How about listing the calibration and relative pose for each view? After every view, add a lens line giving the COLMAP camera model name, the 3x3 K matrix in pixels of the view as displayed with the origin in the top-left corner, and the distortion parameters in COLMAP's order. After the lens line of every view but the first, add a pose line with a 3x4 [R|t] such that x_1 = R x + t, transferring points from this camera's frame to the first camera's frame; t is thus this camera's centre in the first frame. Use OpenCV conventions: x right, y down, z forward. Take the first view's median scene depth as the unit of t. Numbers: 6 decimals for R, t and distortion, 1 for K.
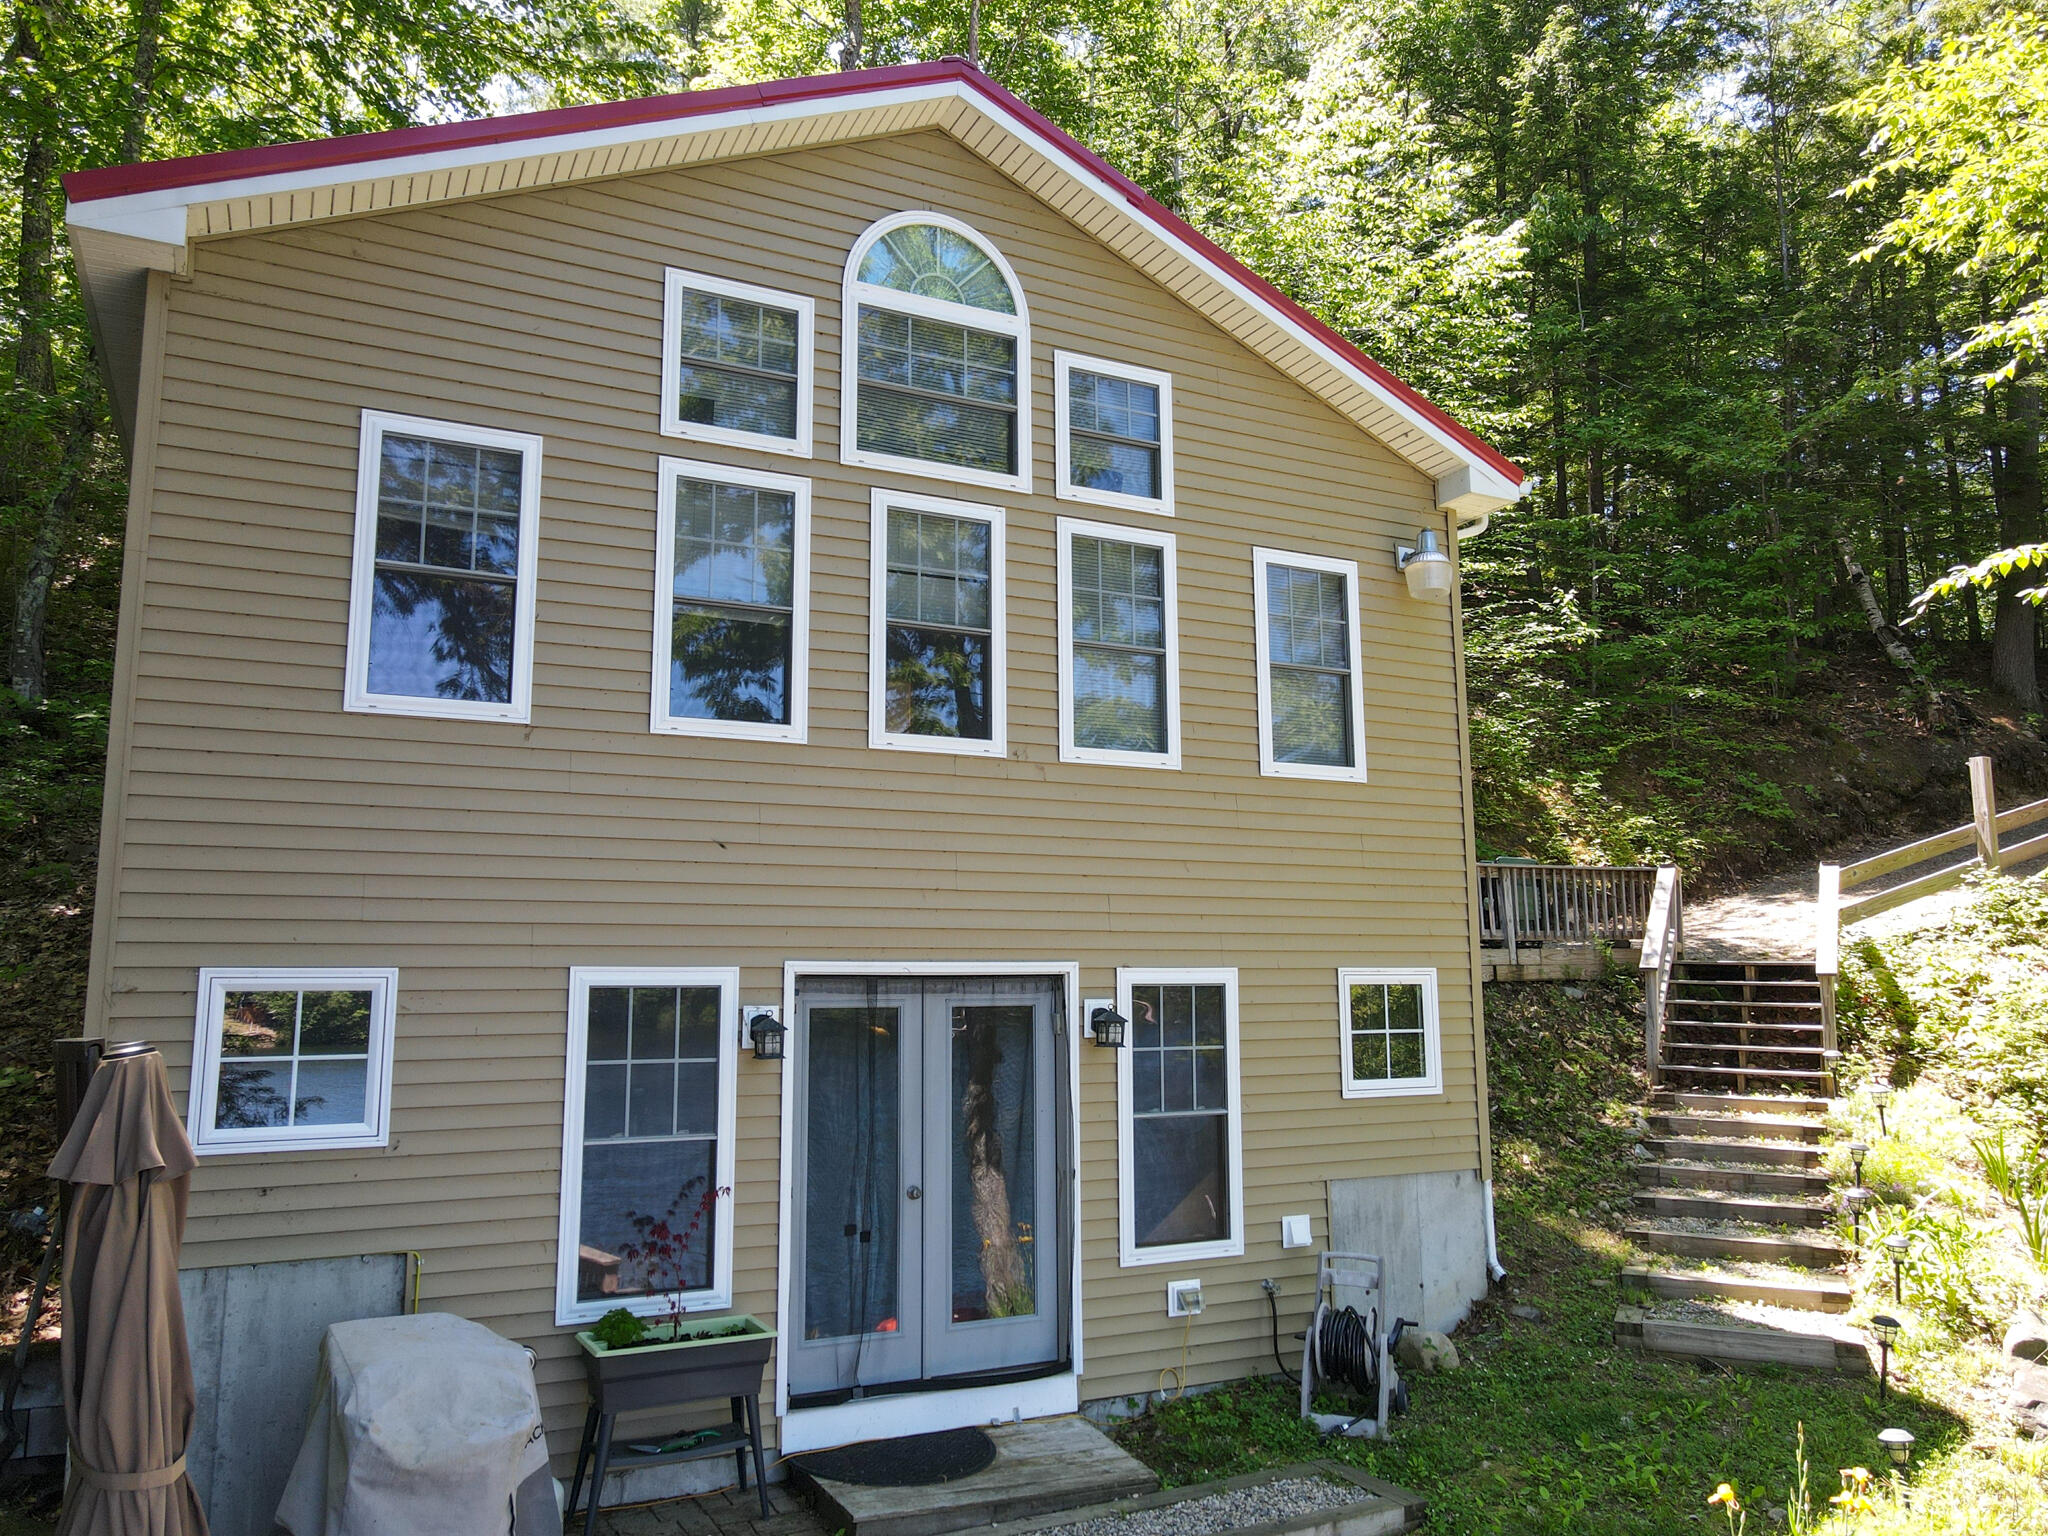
lens RADIAL K [[1521.3, 0, 1036.3], [0, 1521.3, 758.8], [0, 0, 1]] dist [0.010620, 0.013347]
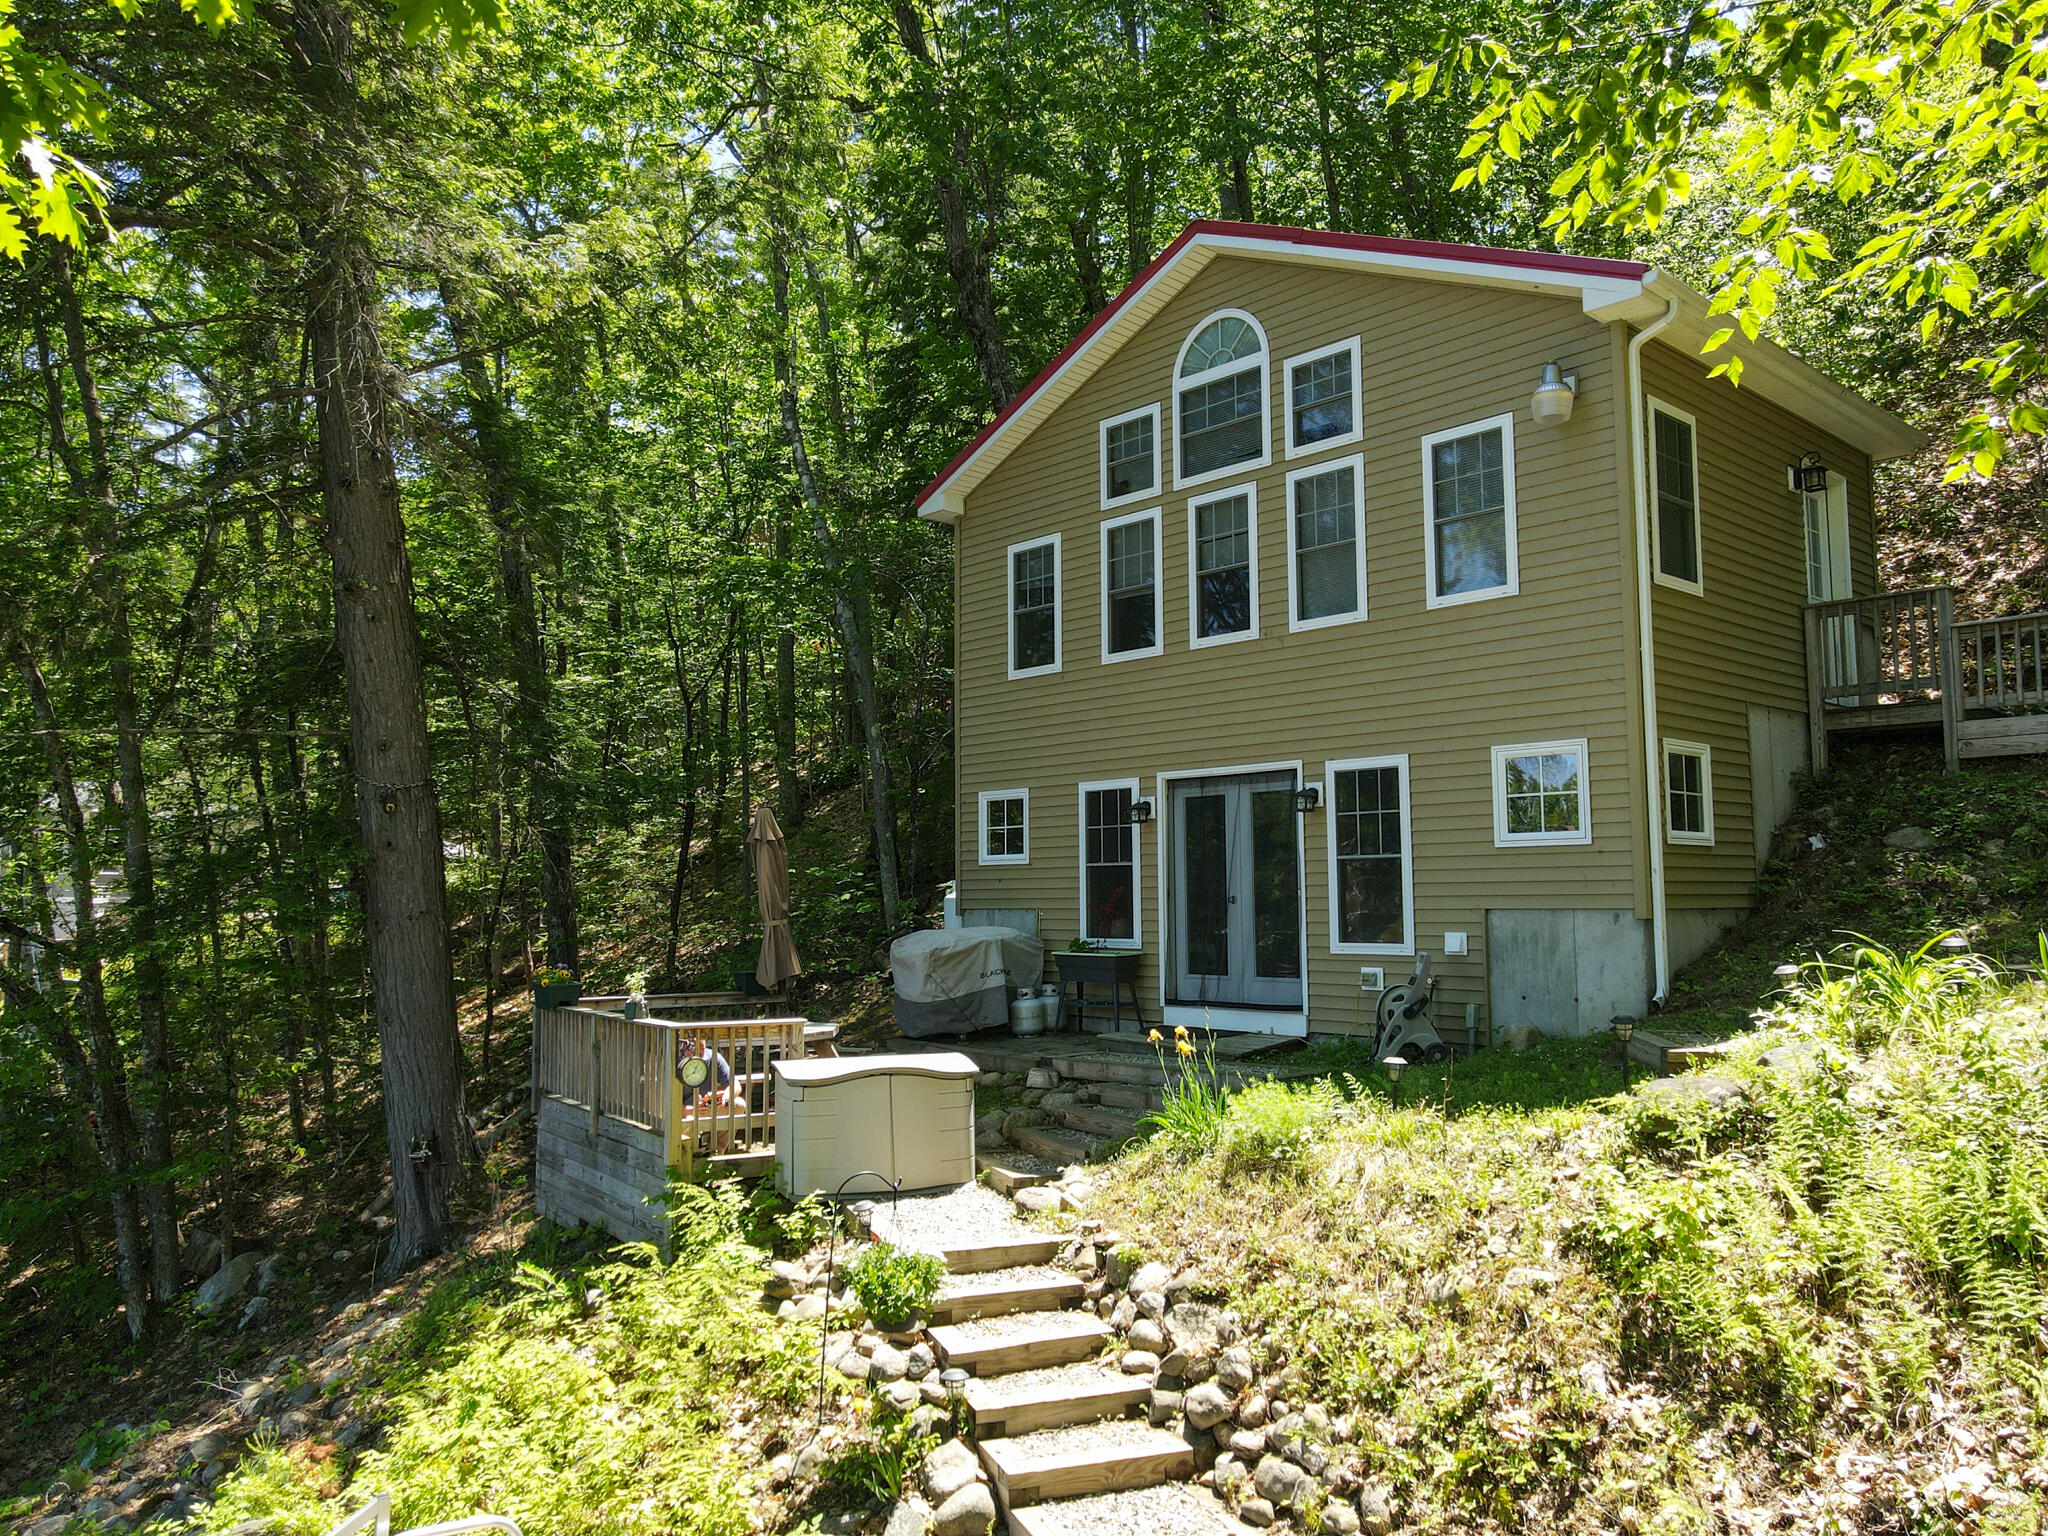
lens RADIAL K [[1521.3, 0, 1036.3], [0, 1521.3, 758.8], [0, 0, 1]] dist [0.010620, 0.013347]
pose [[0.268513, -0.085519, -0.959472, 1.421311], [0.151274, 0.987436, -0.045677, 0.159801], [0.951324, -0.132878, 0.278076, 0.305892]]
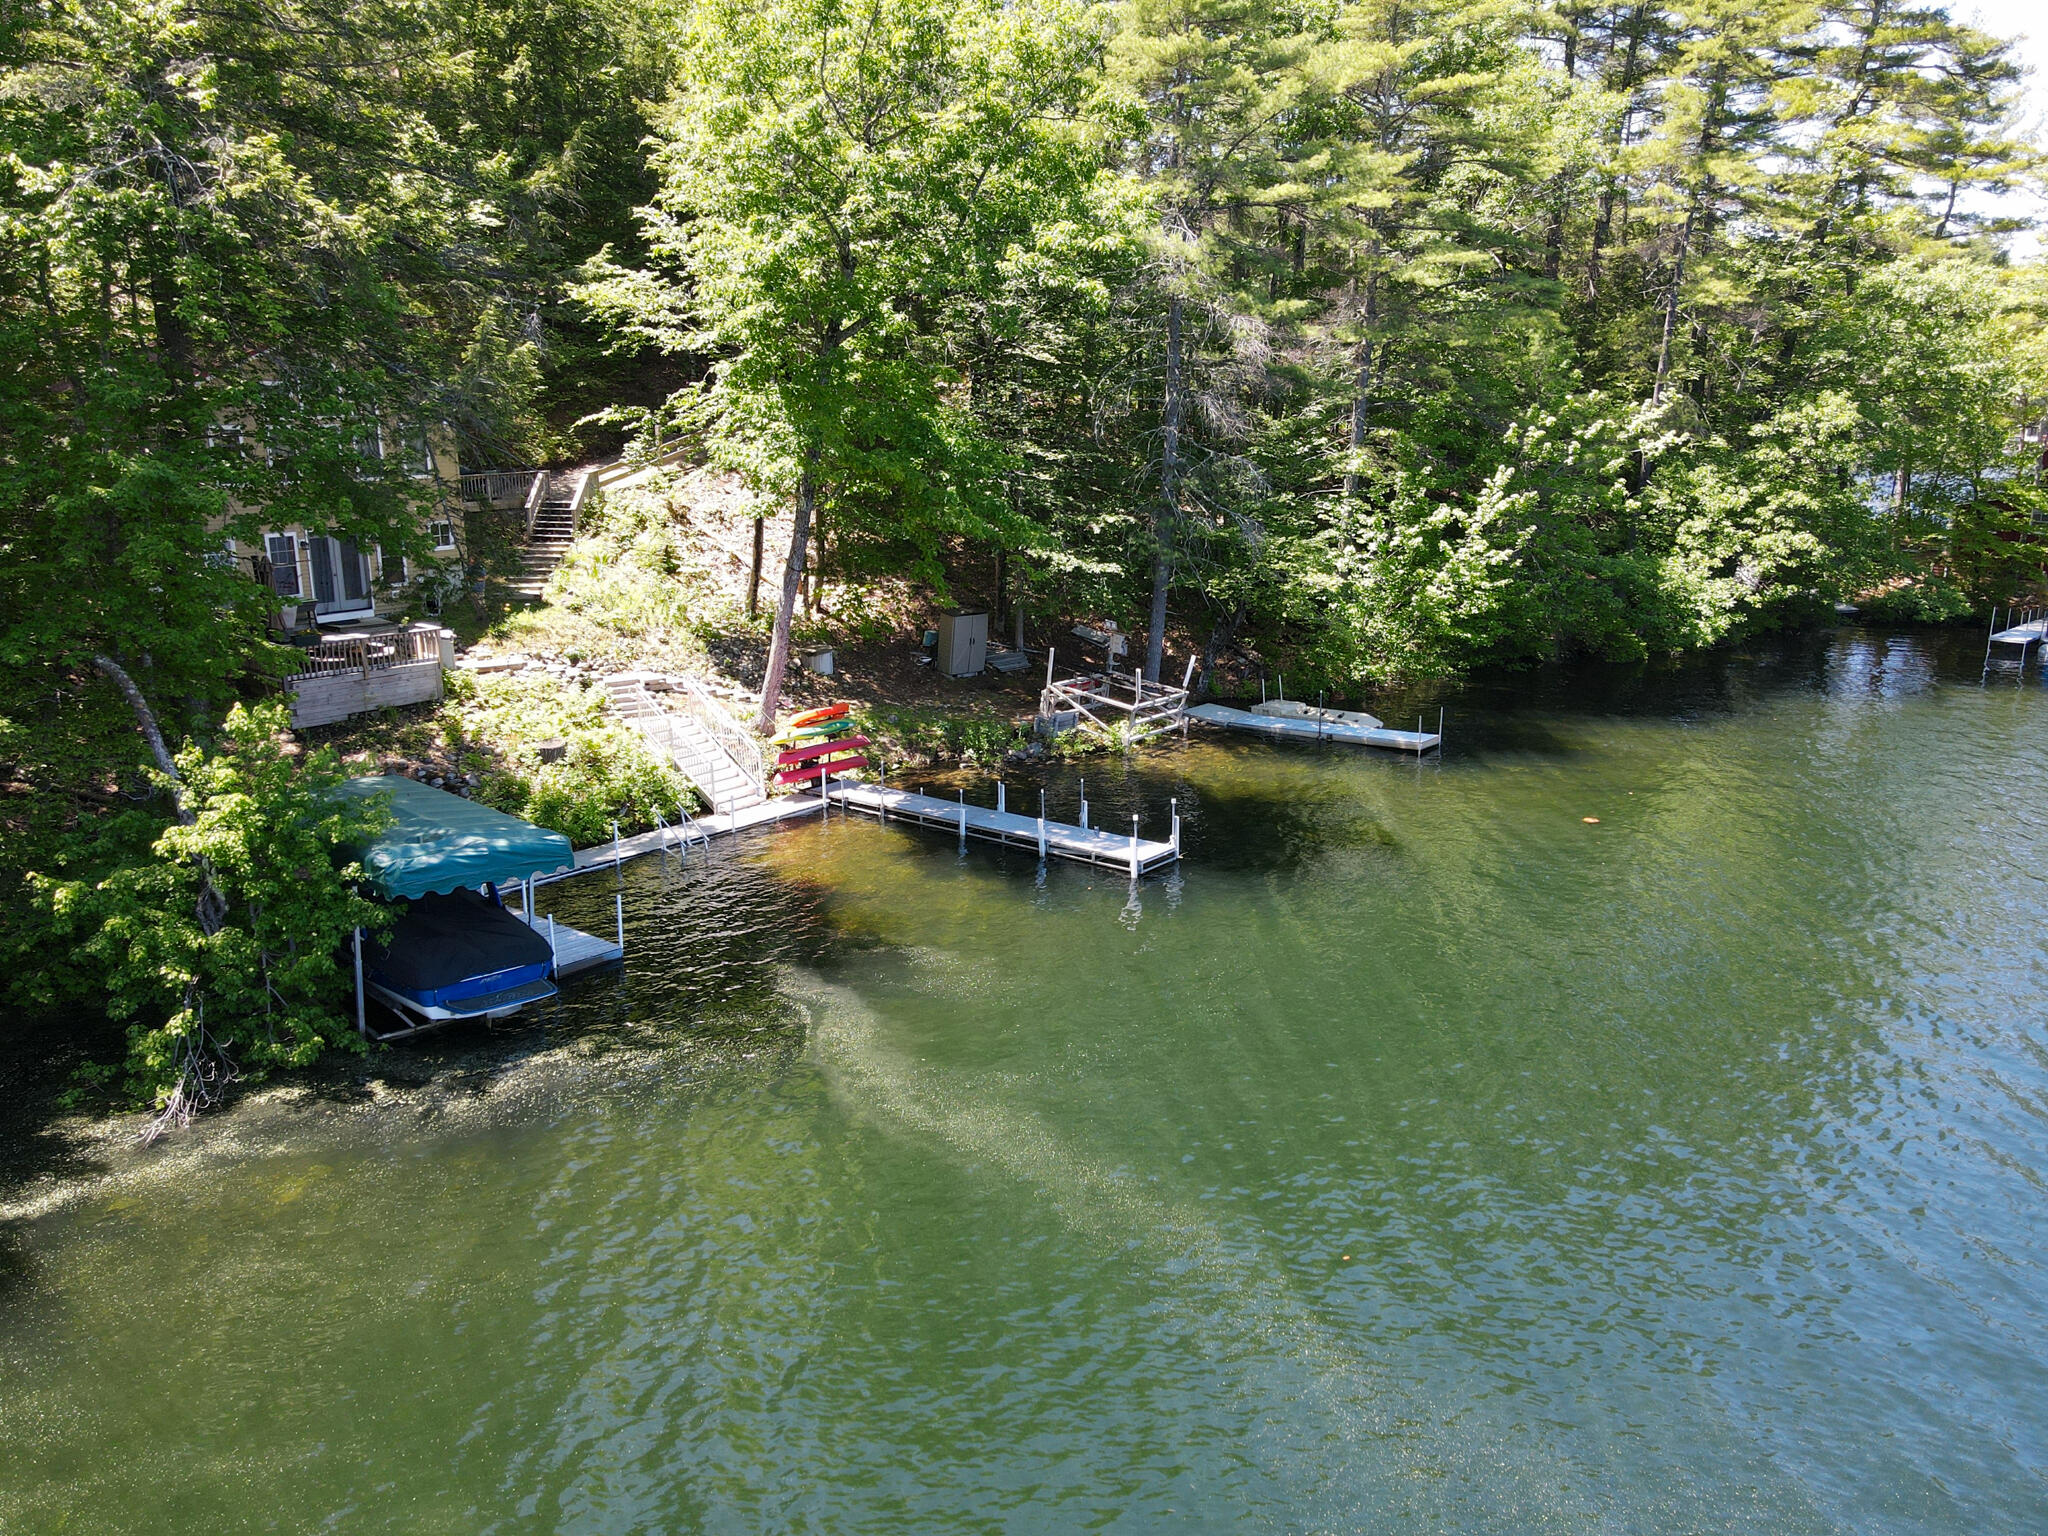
lens RADIAL K [[1521.3, 0, 1036.3], [0, 1521.3, 758.8], [0, 0, 1]] dist [0.010620, 0.013347]
pose [[0.858414, -0.103625, 0.502382, -0.605846], [-0.092890, 0.931787, 0.350918, -0.968371], [-0.504477, -0.347900, 0.790234, -3.743983]]
